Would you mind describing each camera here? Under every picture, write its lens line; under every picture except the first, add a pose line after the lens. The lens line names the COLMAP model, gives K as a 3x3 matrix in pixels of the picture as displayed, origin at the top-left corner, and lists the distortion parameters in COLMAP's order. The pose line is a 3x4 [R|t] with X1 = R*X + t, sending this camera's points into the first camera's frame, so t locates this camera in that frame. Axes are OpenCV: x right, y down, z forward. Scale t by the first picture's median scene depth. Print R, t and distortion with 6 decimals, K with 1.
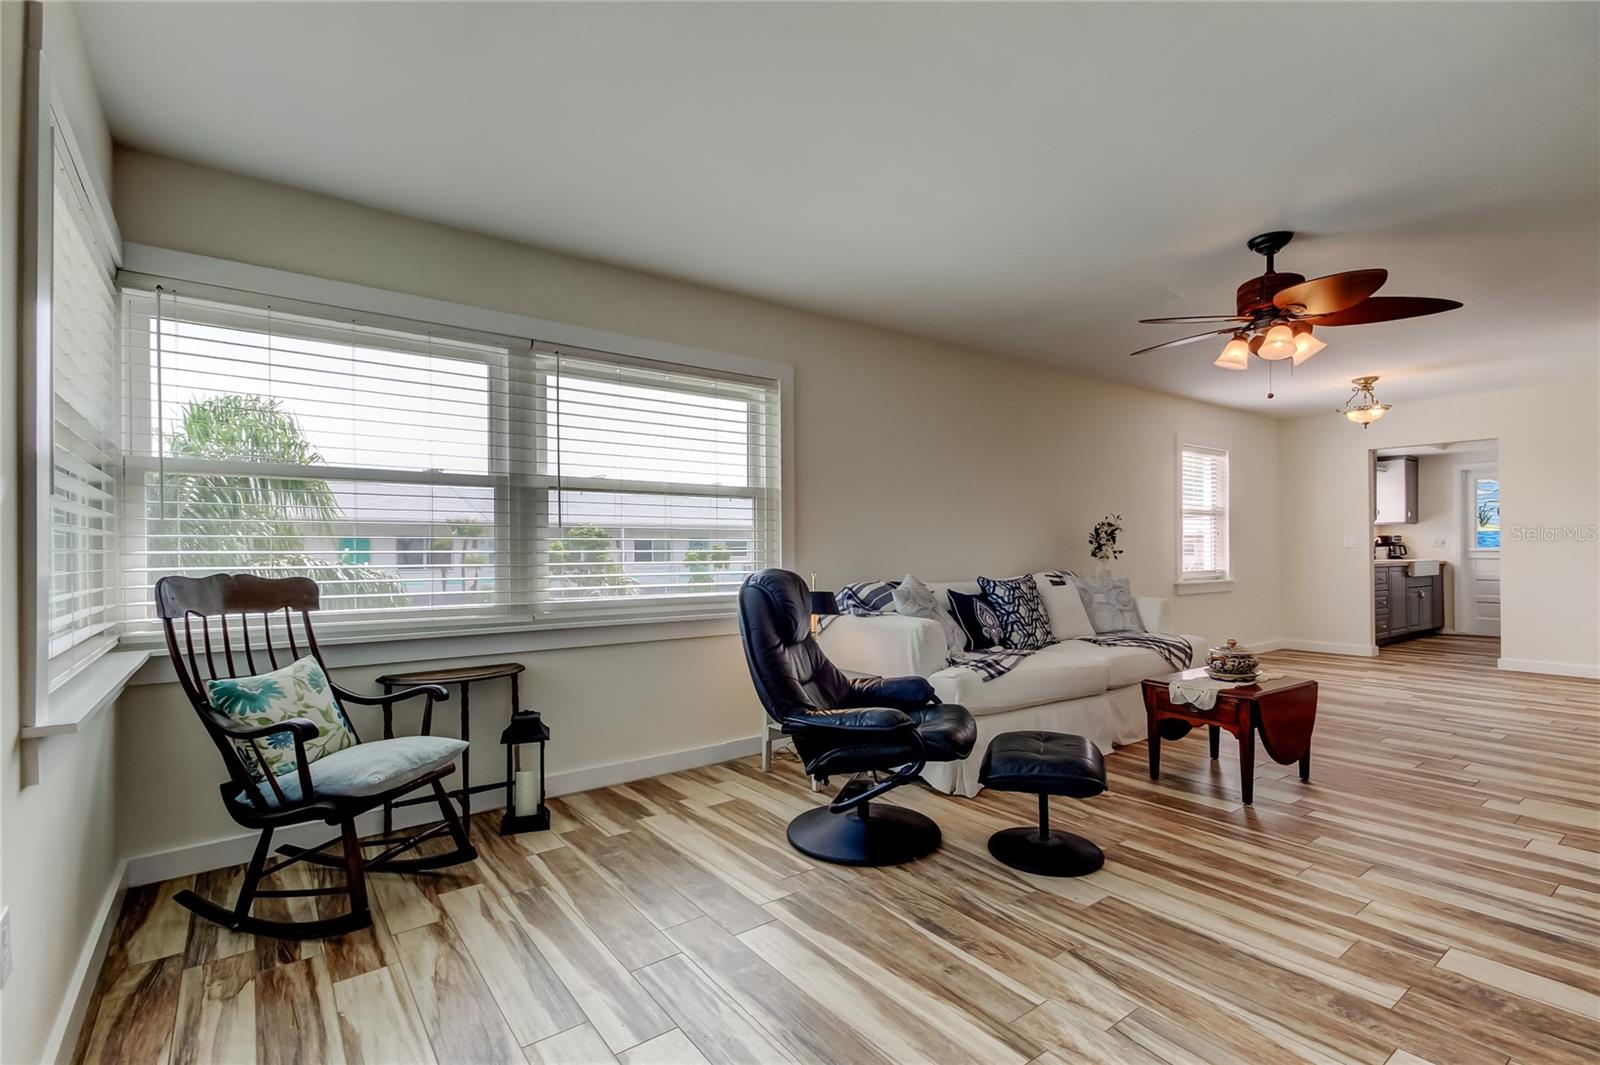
lens RADIAL K [[742.2, 0, 818.9], [0, 742.2, 555.0], [0, 0, 1]] dist [0.014909, -0.000424]
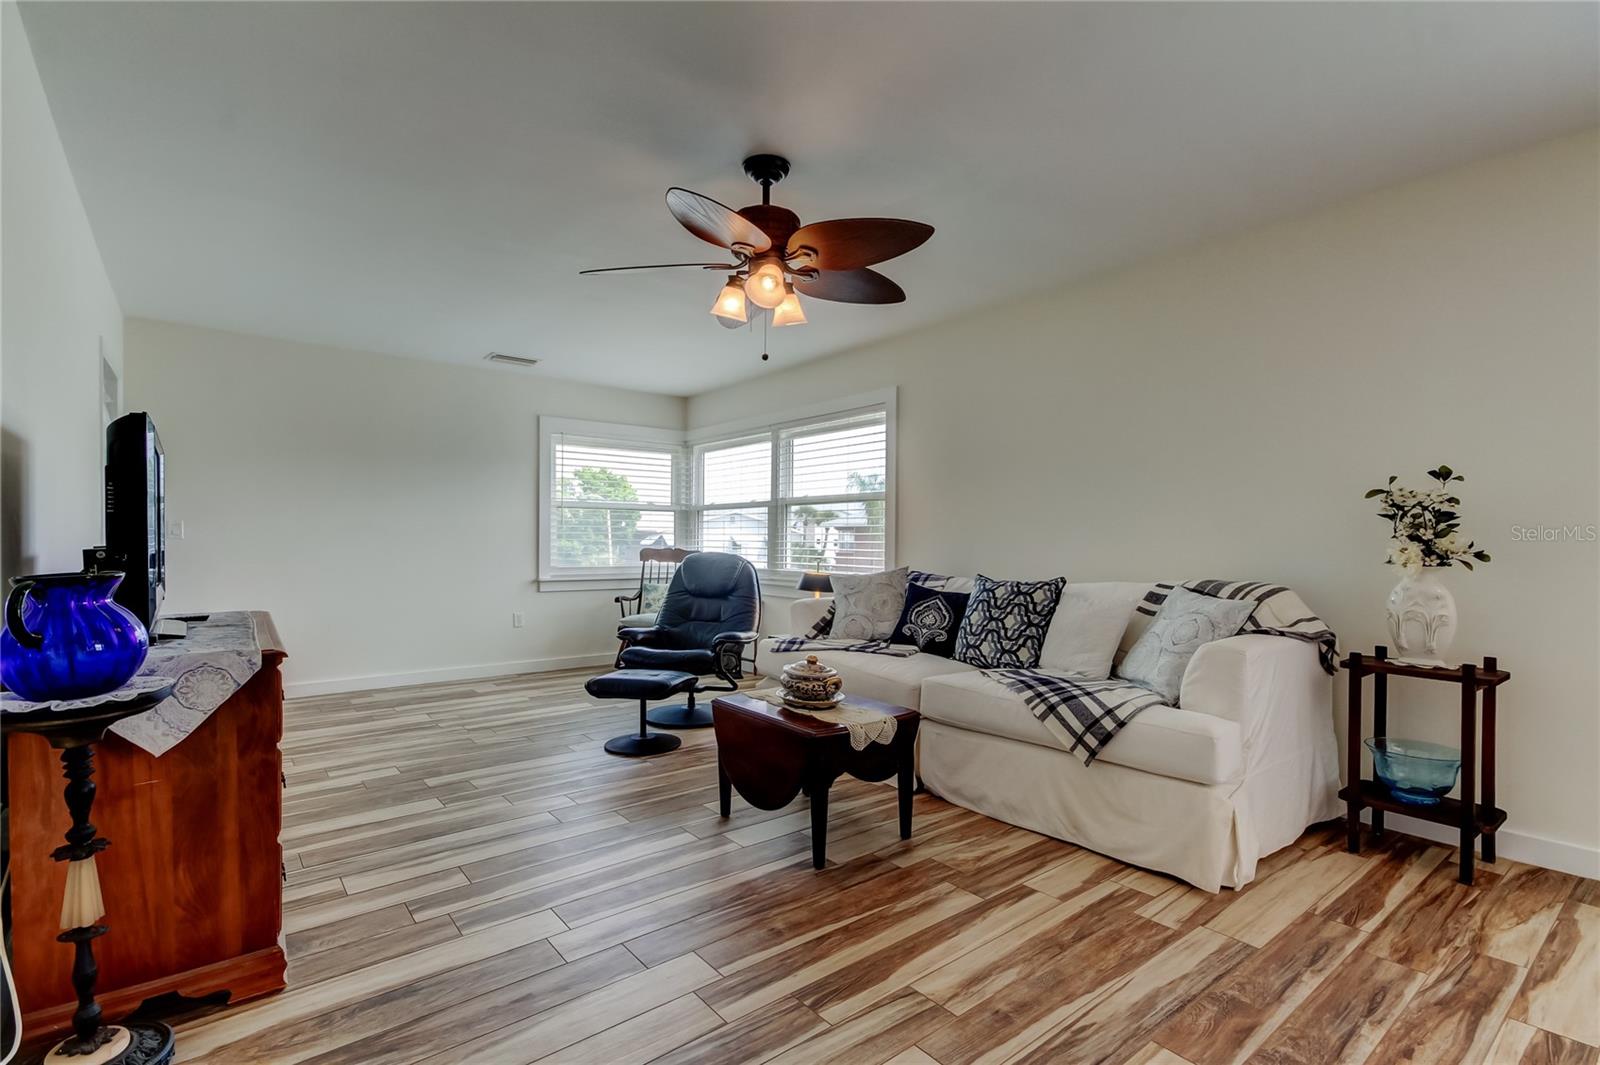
lens RADIAL K [[752.7, 0, 806.7], [0, 752.7, 546.7], [0, 0, 1]] dist [-0.002013, -0.000528]
pose [[0.019920, 0.012315, -0.999726, 1.180172], [-0.009112, 0.999885, 0.012135, -0.012093], [0.999760, 0.008868, 0.020030, 0.847431]]
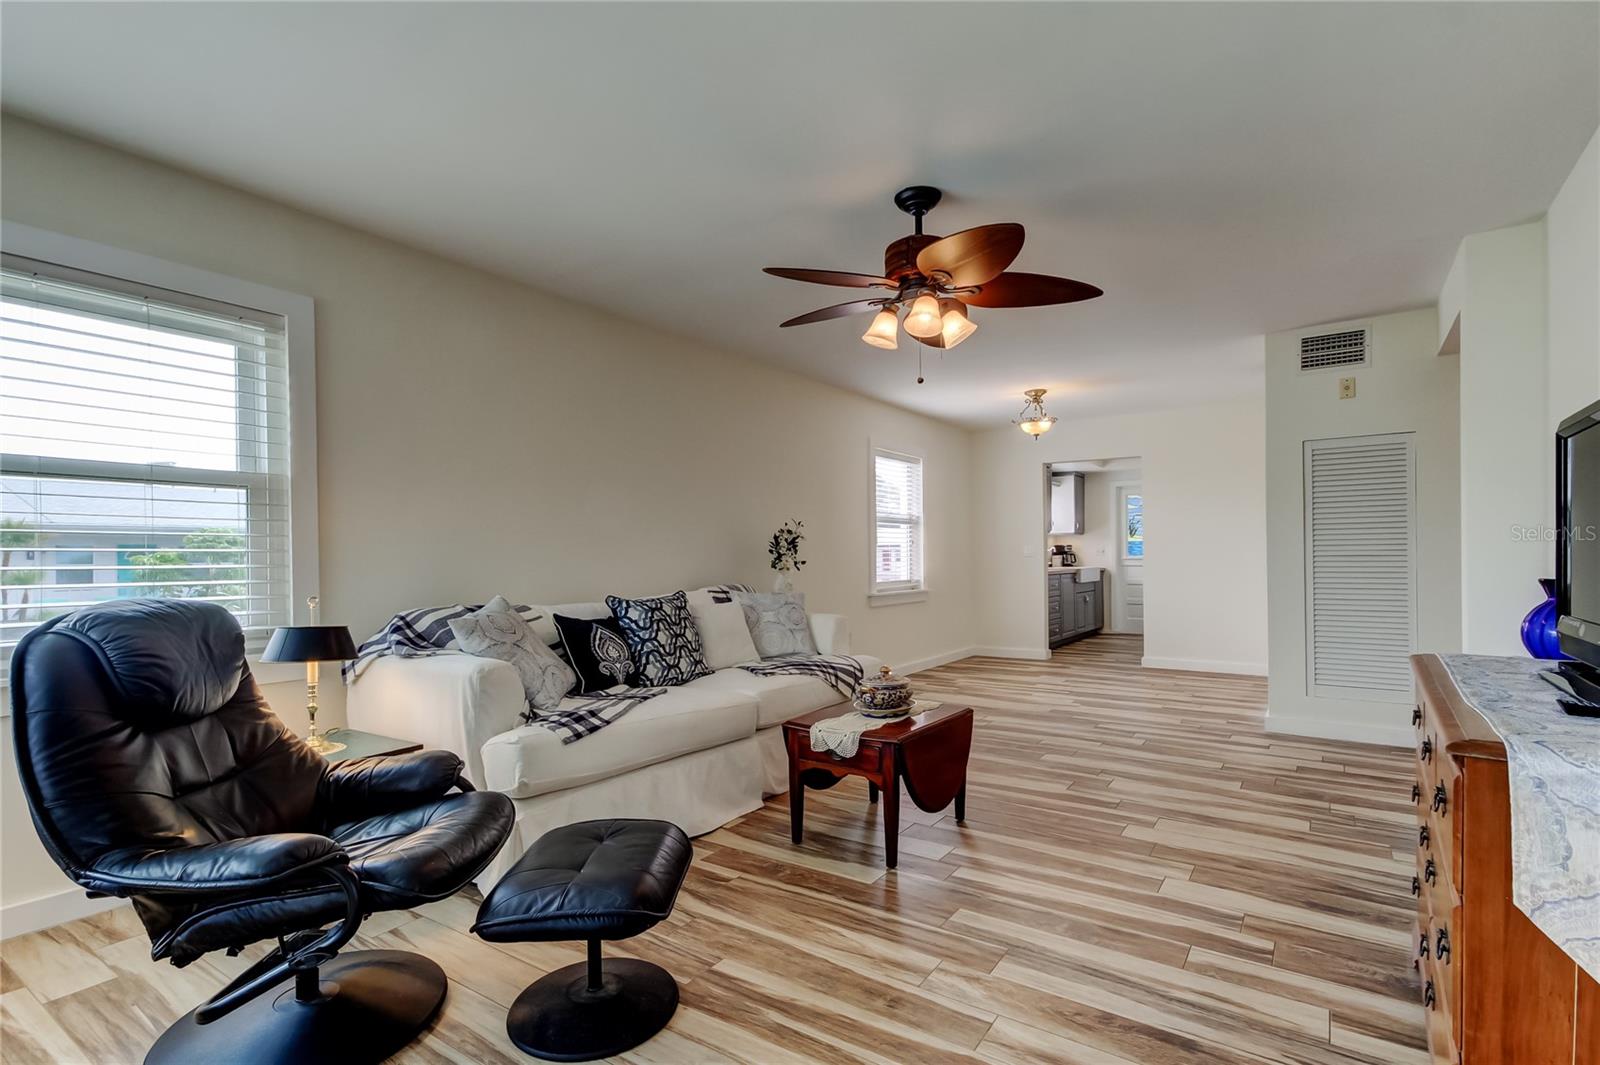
lens RADIAL K [[756.7, 0, 797.4], [0, 756.7, 567.2], [0, 0, 1]] dist [-0.000488, -0.000054]
pose [[0.953920, -0.007233, 0.299974, 0.178637], [0.005998, 0.999969, 0.005038, -0.004316], [-0.300001, -0.003007, 0.953934, 0.184528]]
